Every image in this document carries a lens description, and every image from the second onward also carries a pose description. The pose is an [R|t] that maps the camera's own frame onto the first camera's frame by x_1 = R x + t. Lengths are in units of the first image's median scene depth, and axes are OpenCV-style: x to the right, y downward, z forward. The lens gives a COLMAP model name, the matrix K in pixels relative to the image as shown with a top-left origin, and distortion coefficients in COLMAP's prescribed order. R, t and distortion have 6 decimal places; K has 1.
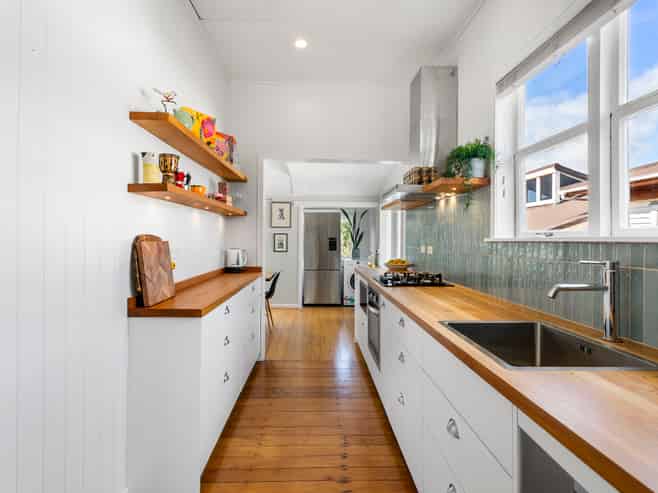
lens RADIAL K [[334.6, 0, 328.8], [0, 334.6, 236.1], [0, 0, 1]] dist [-0.000078, 0.000136]
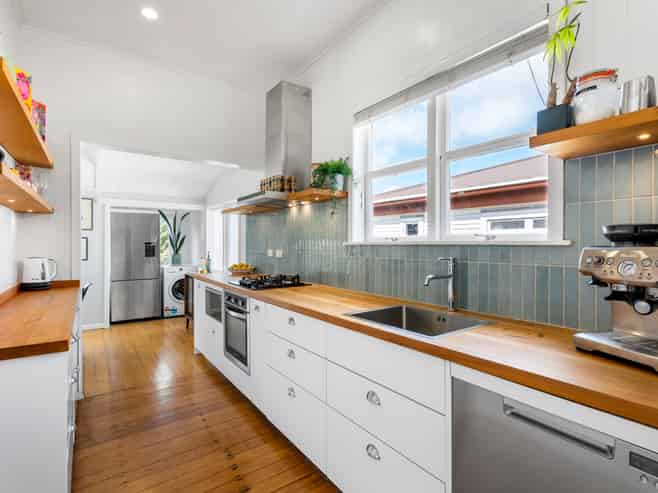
lens RADIAL K [[327.9, 0, 329.0], [0, 327.9, 246.5], [0, 0, 1]] dist [0.000072, 0.000493]
pose [[0.826086, -0.010512, 0.563446, -0.172568], [0.000254, 0.999833, 0.018281, 0.000066], [-0.563544, -0.014958, 0.825951, 0.047343]]
